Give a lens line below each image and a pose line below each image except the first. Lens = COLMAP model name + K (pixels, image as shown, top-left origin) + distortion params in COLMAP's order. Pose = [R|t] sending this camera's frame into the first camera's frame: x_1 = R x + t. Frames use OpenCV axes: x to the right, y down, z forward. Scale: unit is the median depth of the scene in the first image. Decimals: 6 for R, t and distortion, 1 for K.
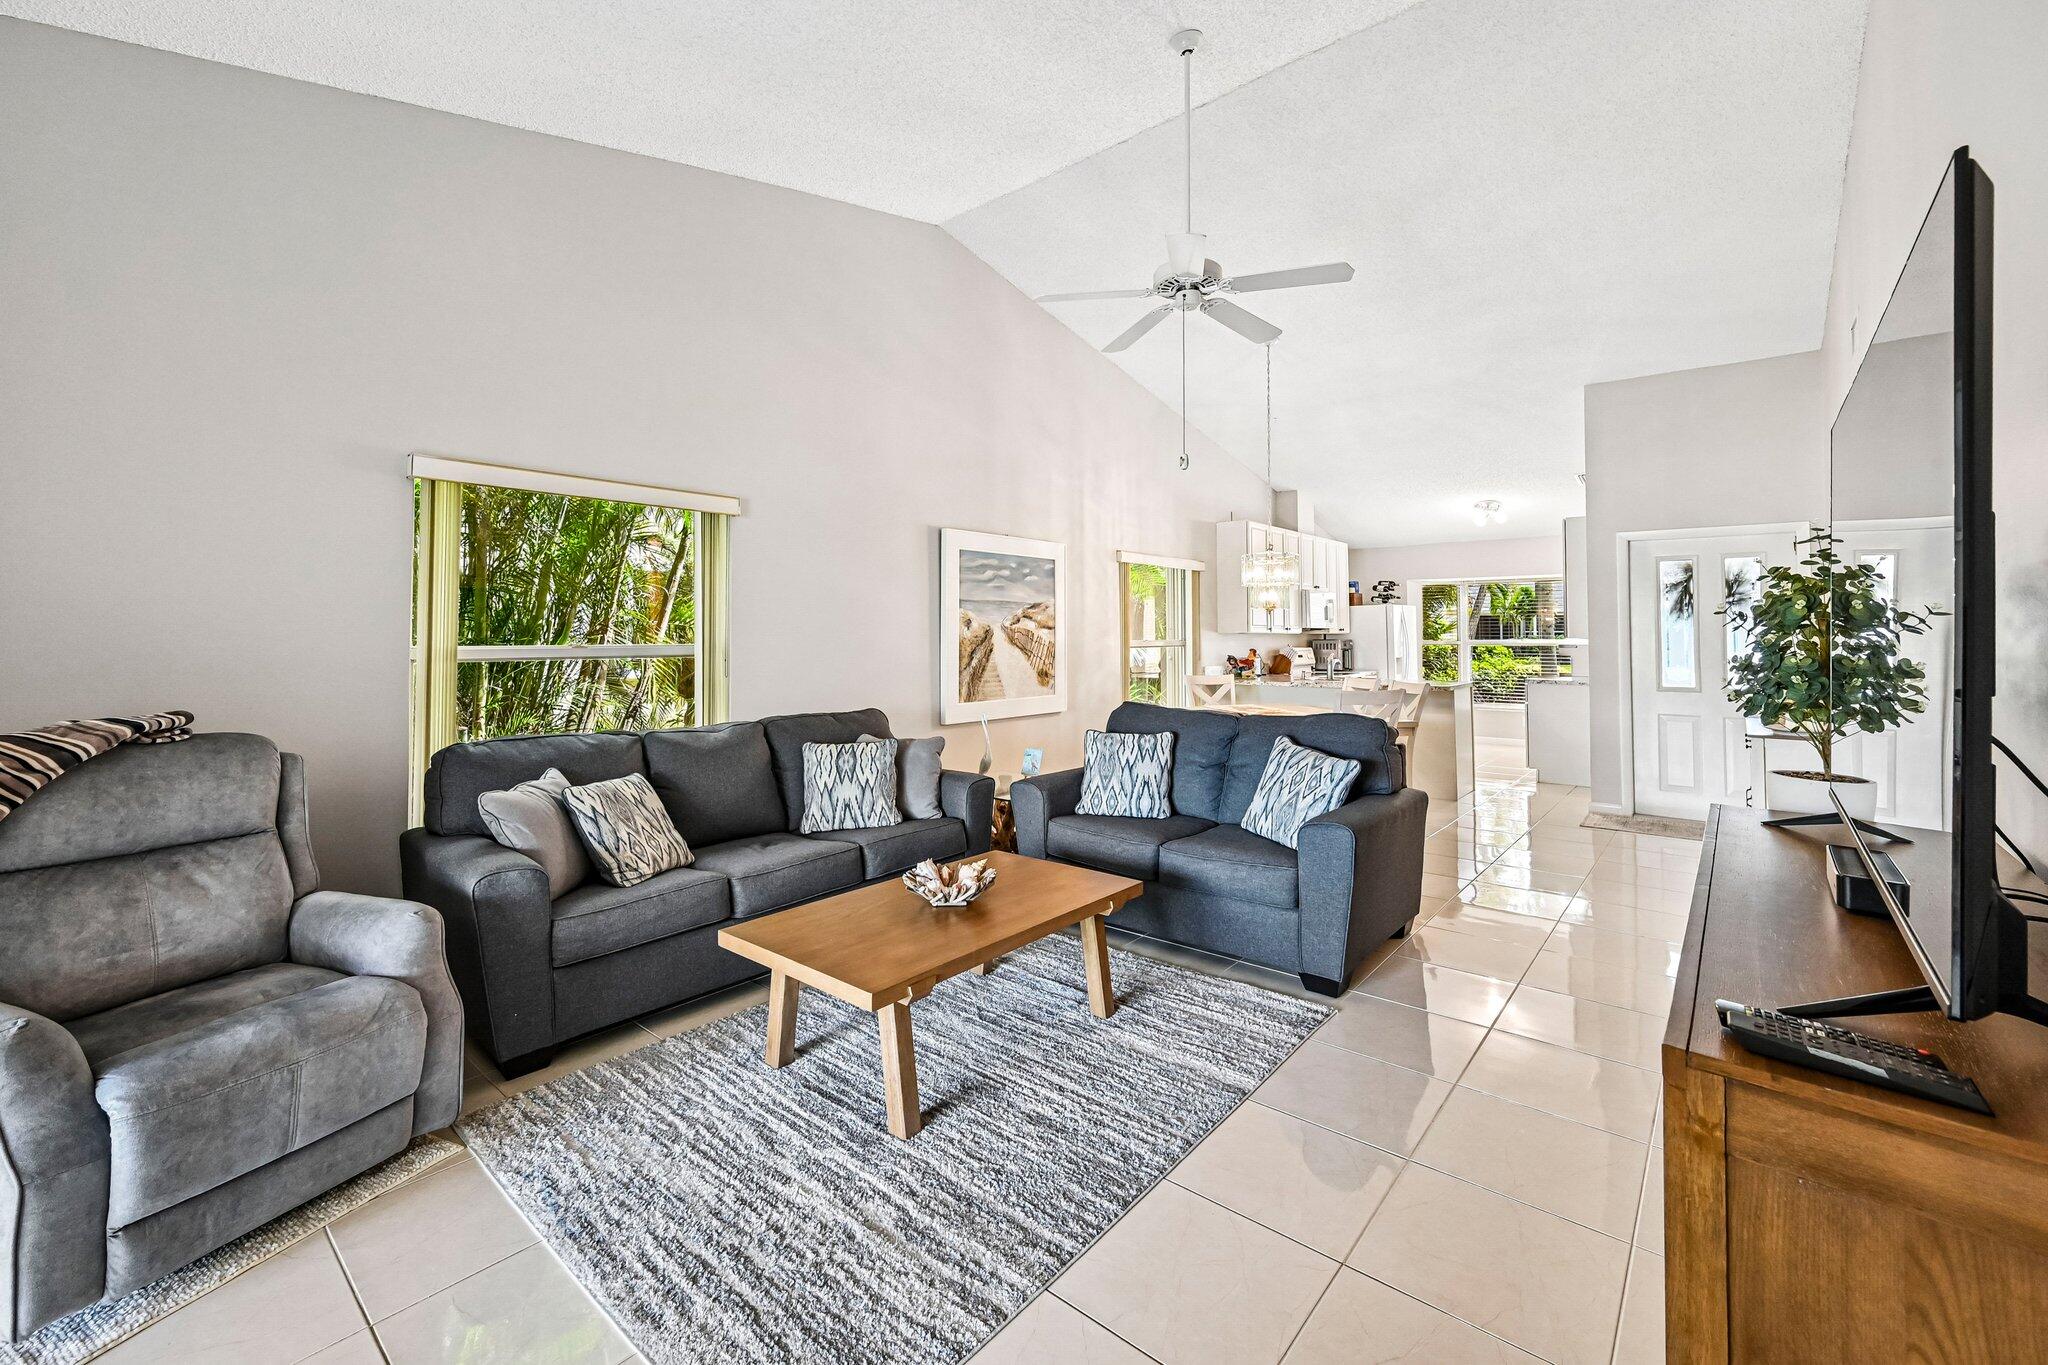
lens RADIAL K [[834.7, 0, 1017.3], [0, 834.7, 609.6], [0, 0, 1]] dist [-0.001654, -0.000157]
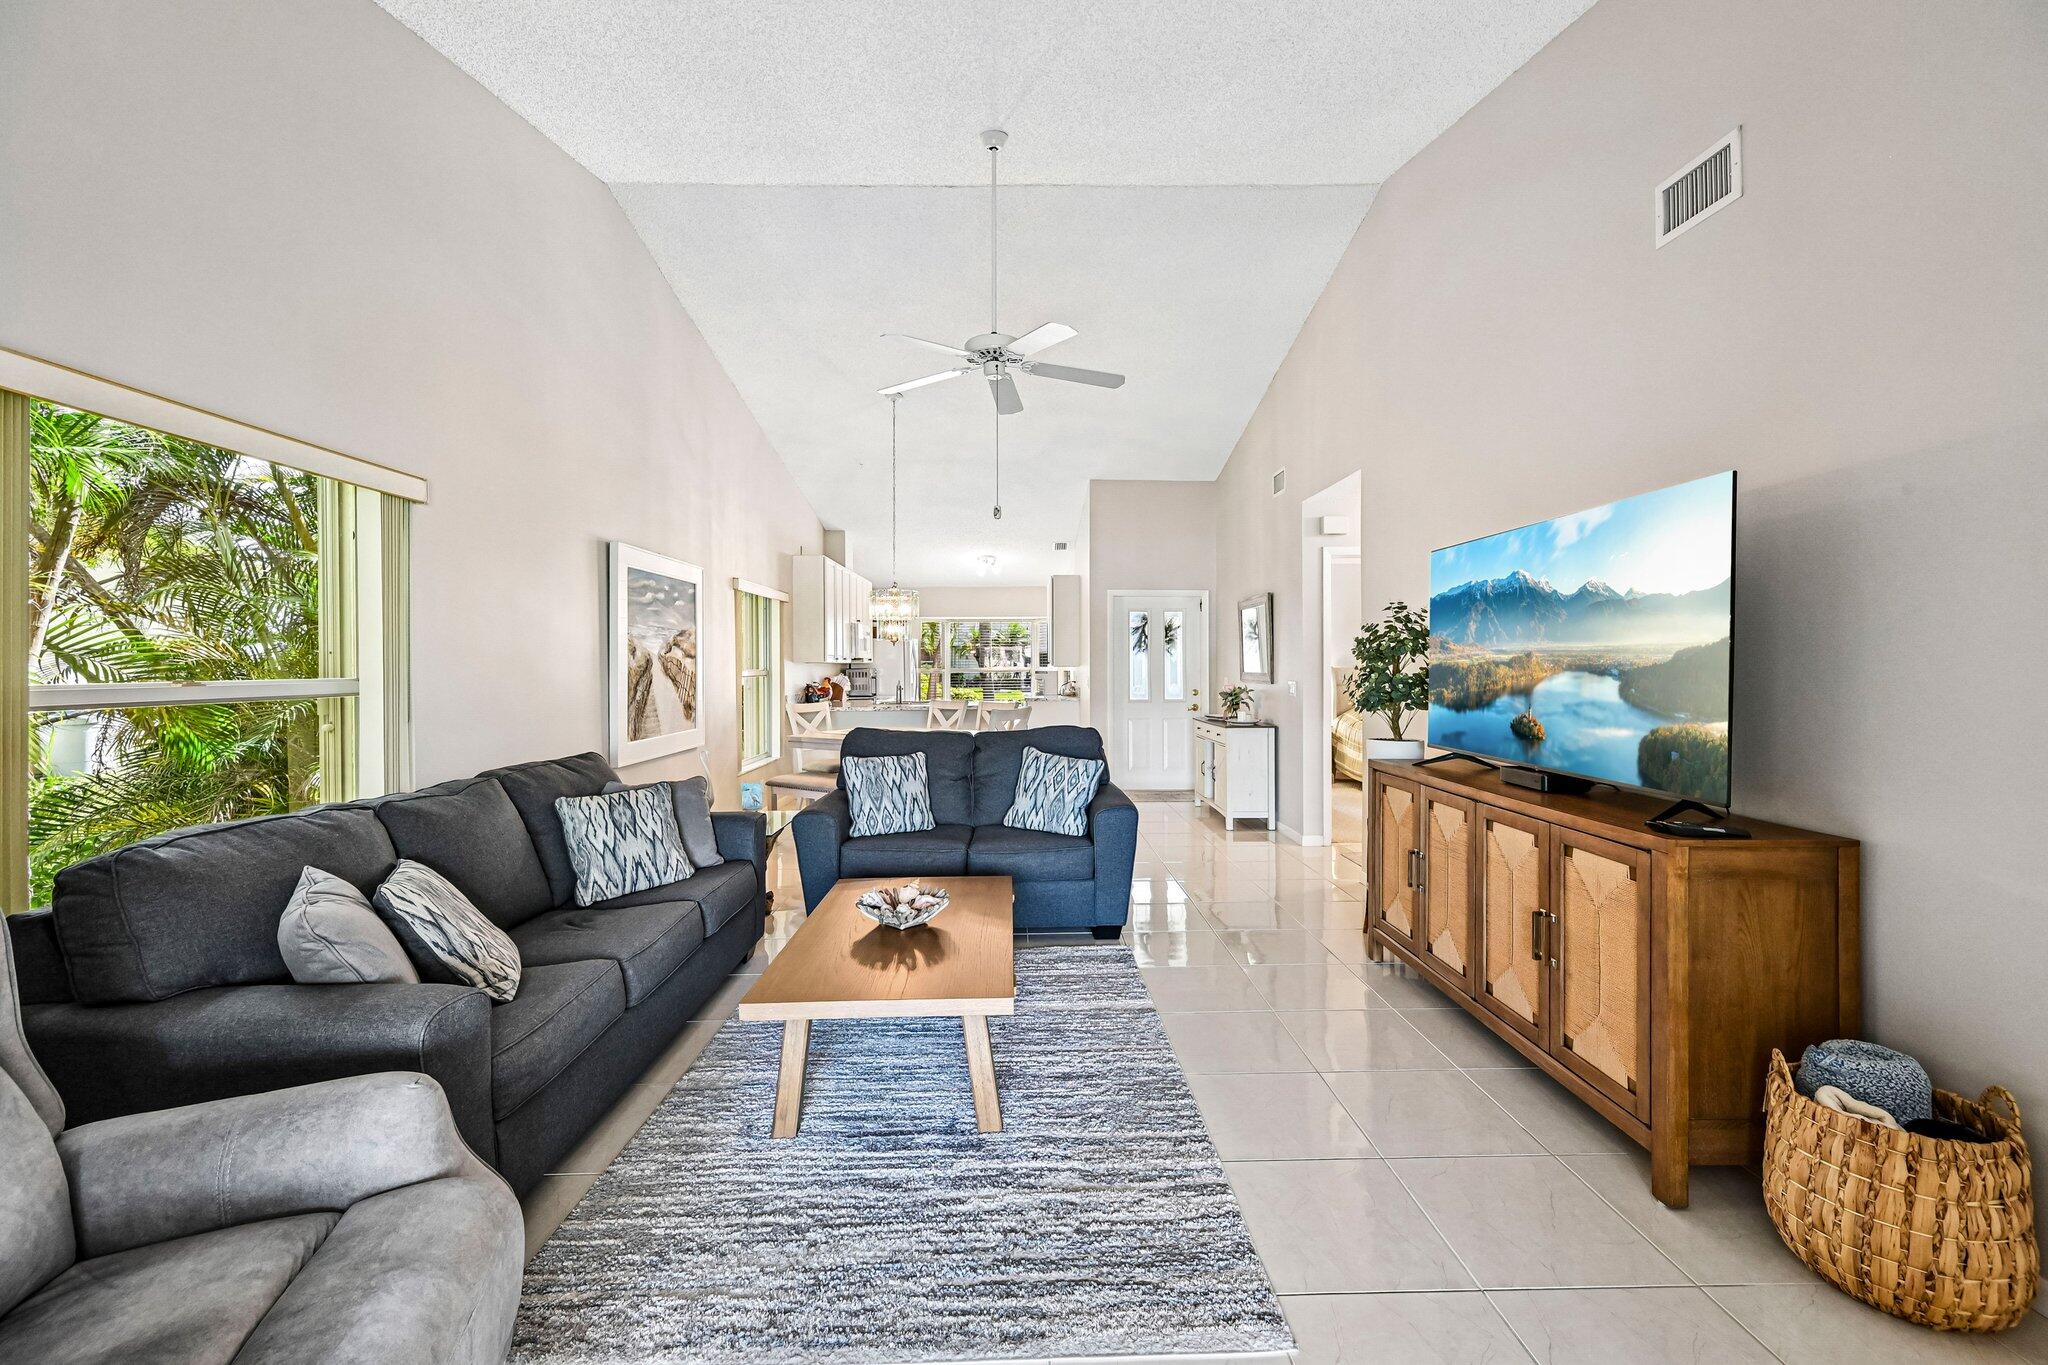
lens RADIAL K [[816.6, 0, 1022.8], [0, 816.6, 658.8], [0, 0, 1]] dist [-0.001003, 0.000476]
pose [[0.747113, 0.001726, 0.664695, -0.457113], [-0.016716, 0.999729, 0.016193, 0.004717], [-0.664487, -0.023209, 0.746939, 0.116051]]
